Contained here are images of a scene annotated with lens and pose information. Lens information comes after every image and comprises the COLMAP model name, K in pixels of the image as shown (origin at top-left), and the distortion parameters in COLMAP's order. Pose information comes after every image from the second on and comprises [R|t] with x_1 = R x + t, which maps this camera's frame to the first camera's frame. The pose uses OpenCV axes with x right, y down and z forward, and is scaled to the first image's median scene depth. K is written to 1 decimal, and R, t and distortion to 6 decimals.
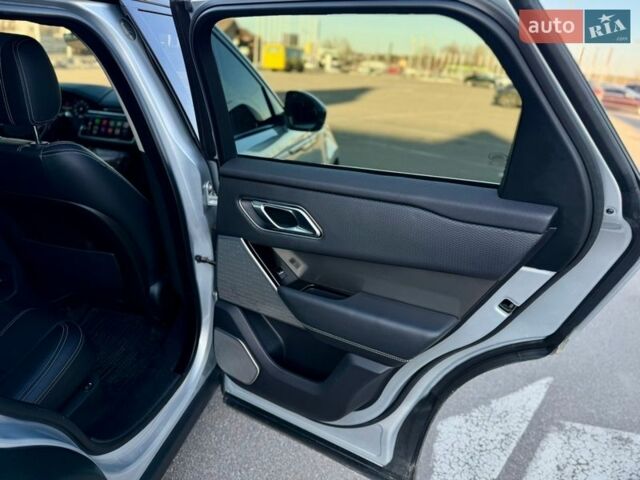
lens RADIAL K [[446.2, 0, 320.0], [0, 446.2, 240.0], [0, 0, 1]] dist [0.064910, -0.091975]
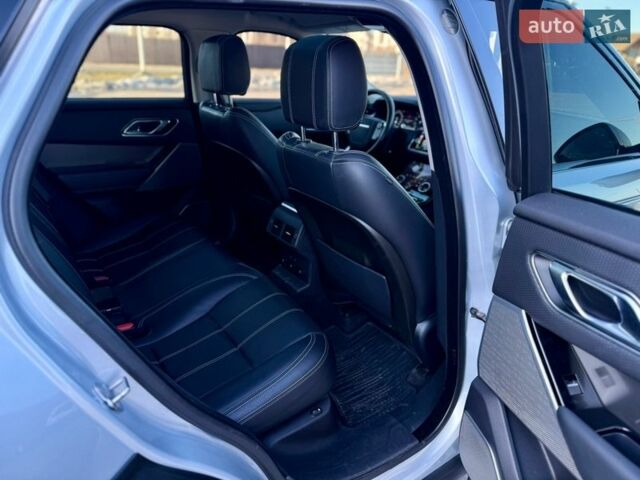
lens RADIAL K [[446.2, 0, 320.0], [0, 446.2, 240.0], [0, 0, 1]] dist [0.064910, -0.091975]
pose [[0.728210, 0.210995, -0.652067, 0.019093], [-0.238825, 0.969918, 0.047132, -0.061902], [0.642397, 0.121408, 0.756695, 0.265553]]
